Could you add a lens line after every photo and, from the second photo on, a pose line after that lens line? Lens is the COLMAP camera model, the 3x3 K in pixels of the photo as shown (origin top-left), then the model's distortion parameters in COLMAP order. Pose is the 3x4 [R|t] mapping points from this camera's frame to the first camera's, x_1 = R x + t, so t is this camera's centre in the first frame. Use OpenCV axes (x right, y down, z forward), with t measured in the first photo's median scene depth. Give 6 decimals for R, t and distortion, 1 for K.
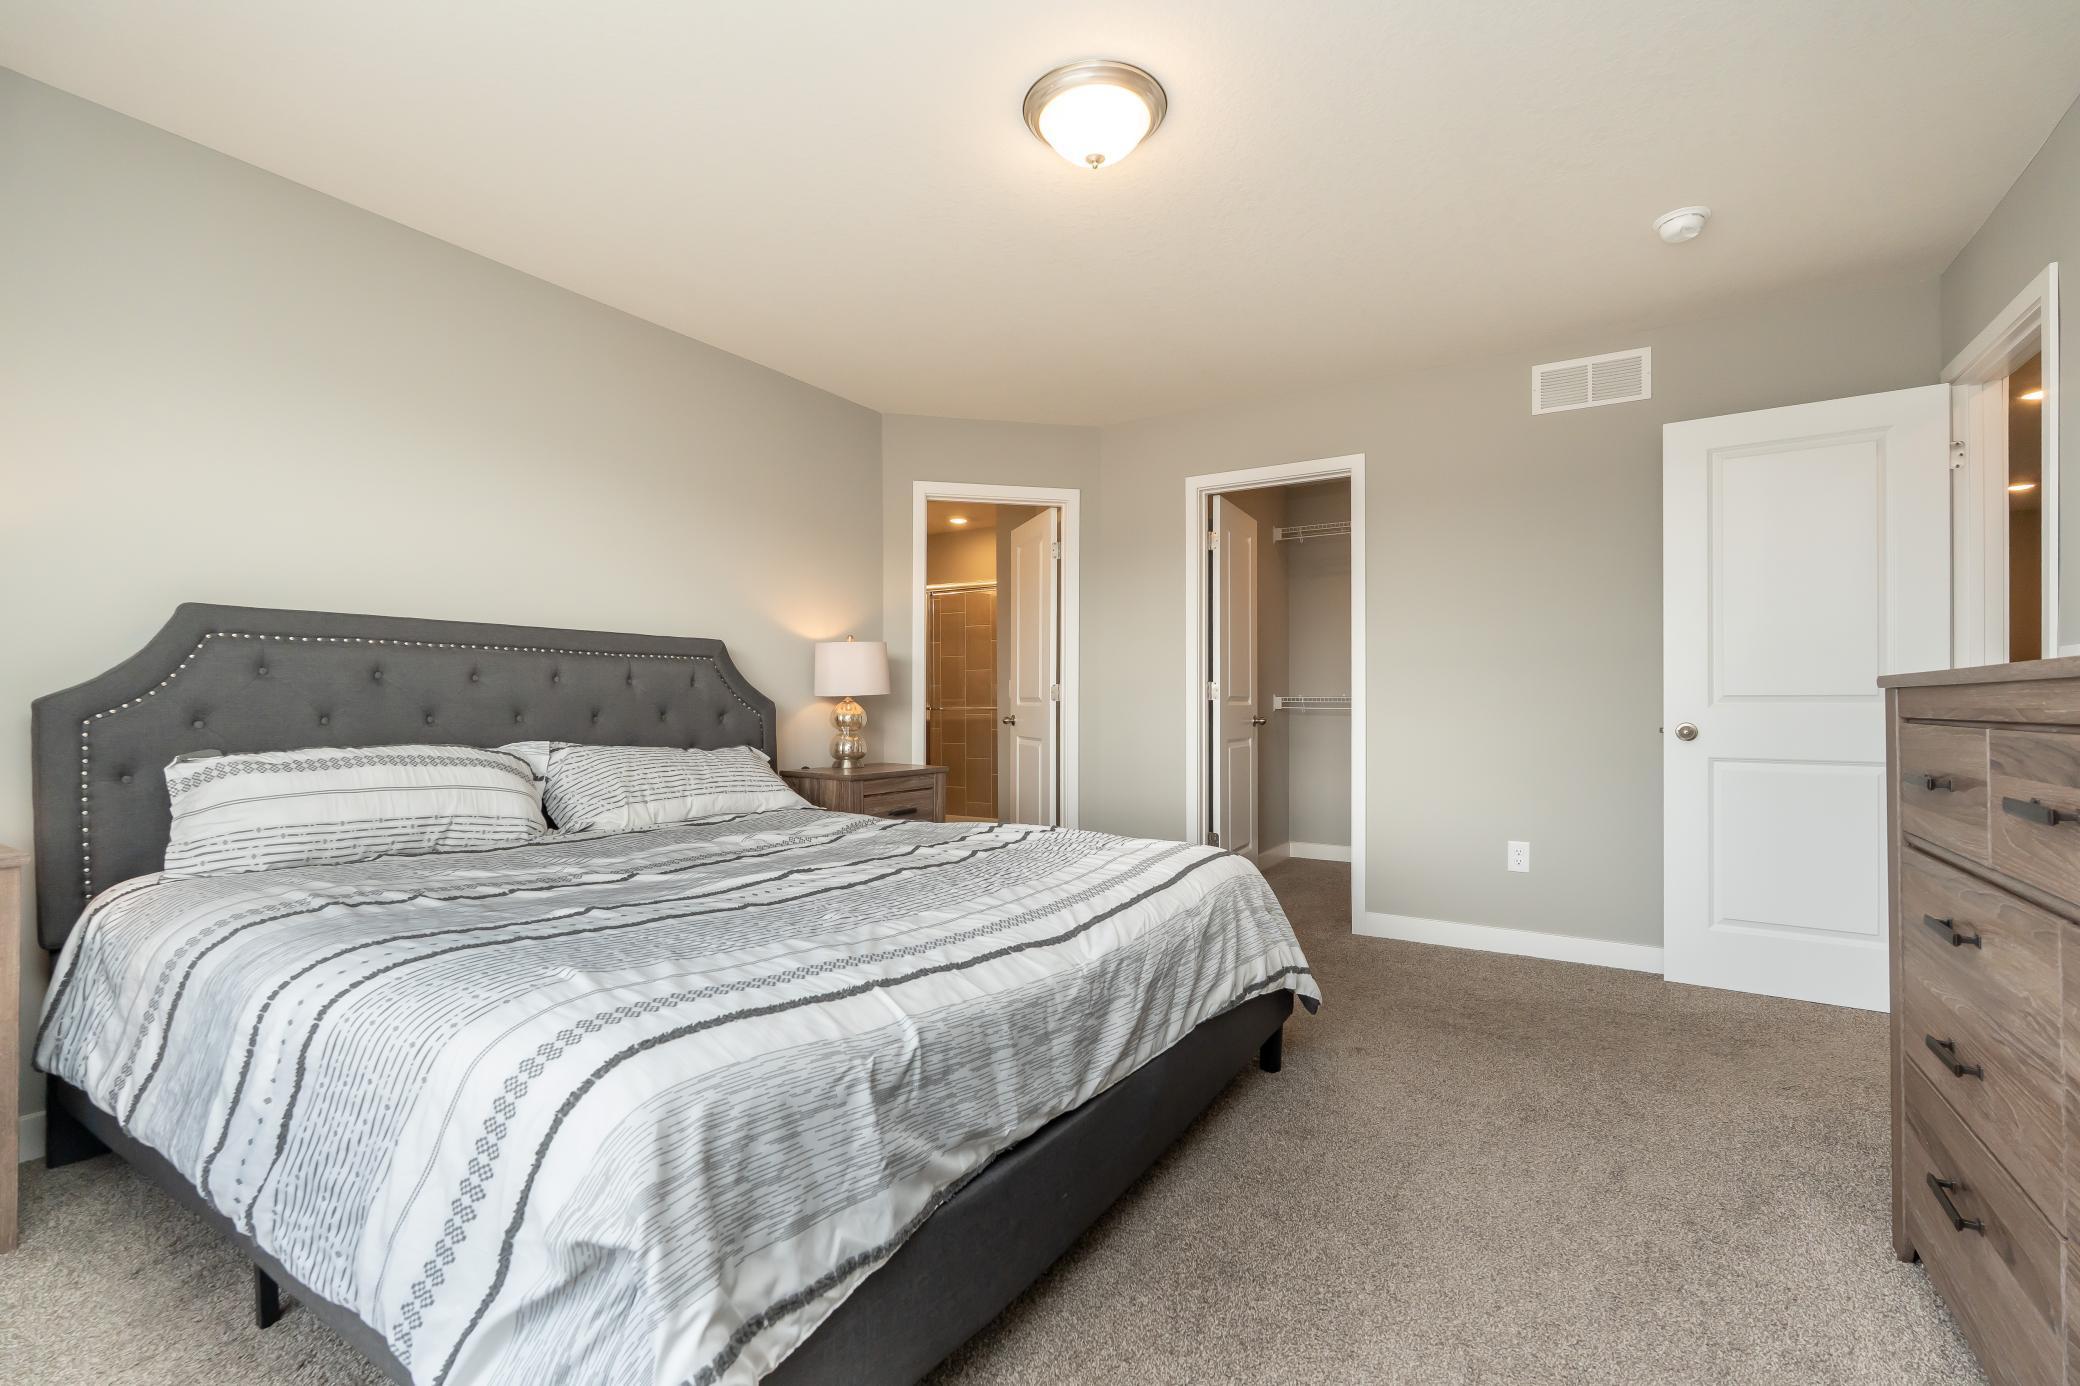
lens RADIAL K [[905.8, 0, 1040.0], [0, 905.8, 693.0], [0, 0, 1]] dist [-0.000393, 0.000046]
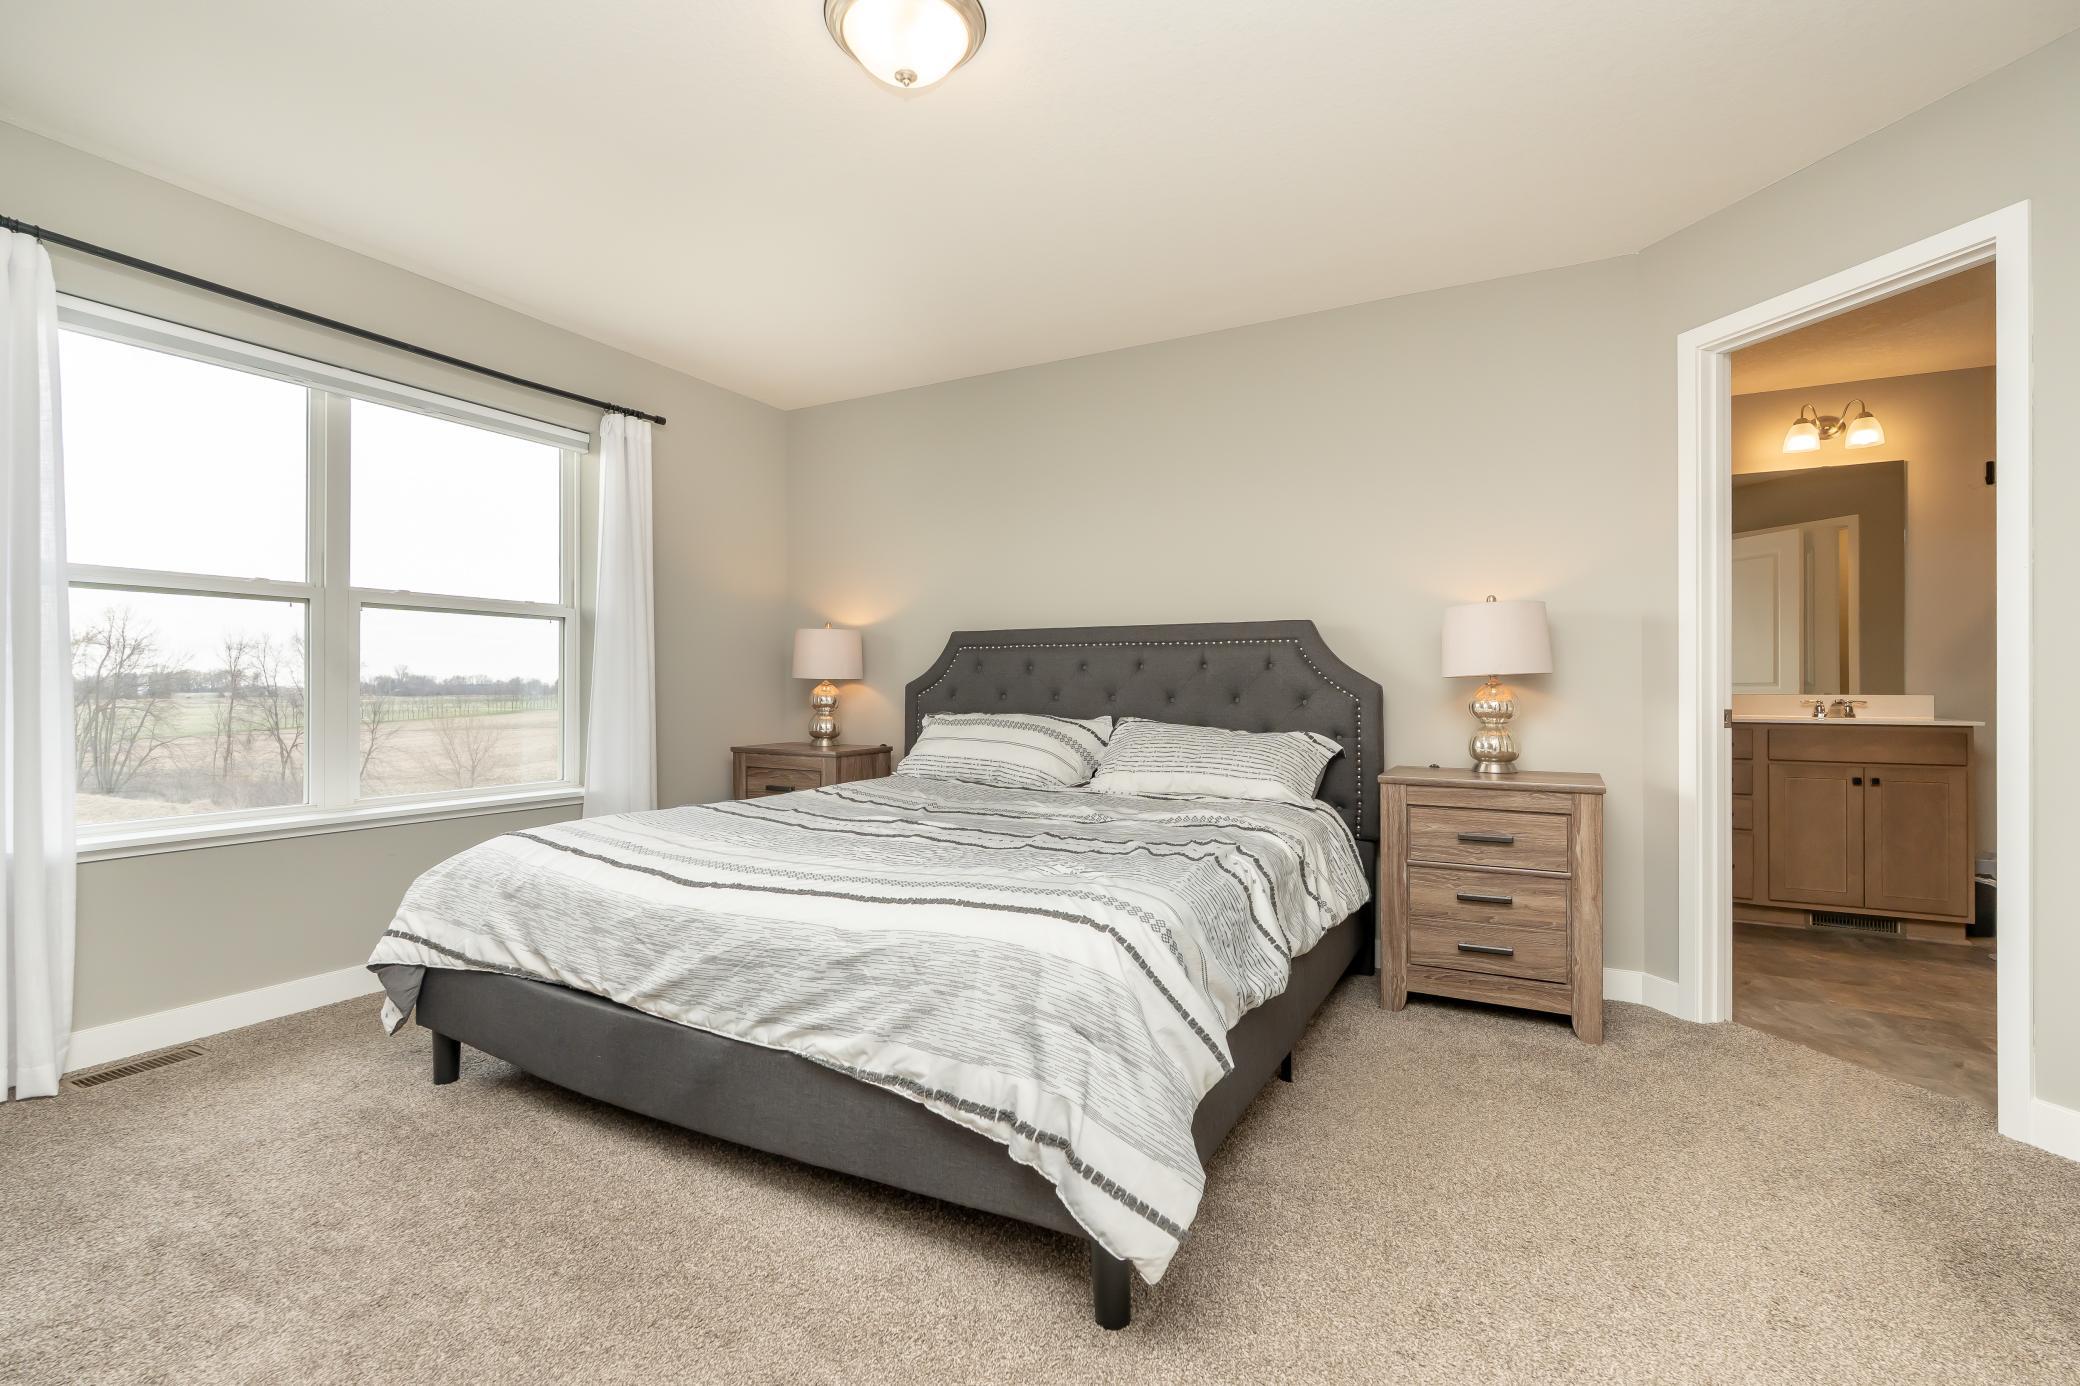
lens RADIAL K [[924.6, 0, 1040.0], [0, 924.6, 693.0], [0, 0, 1]] dist [0.000898, 0.000392]
pose [[0.072790, 0.005746, -0.997331, 0.731569], [0.009250, 0.999936, 0.006437, 0.011414], [0.997304, -0.009694, 0.072732, 0.798160]]
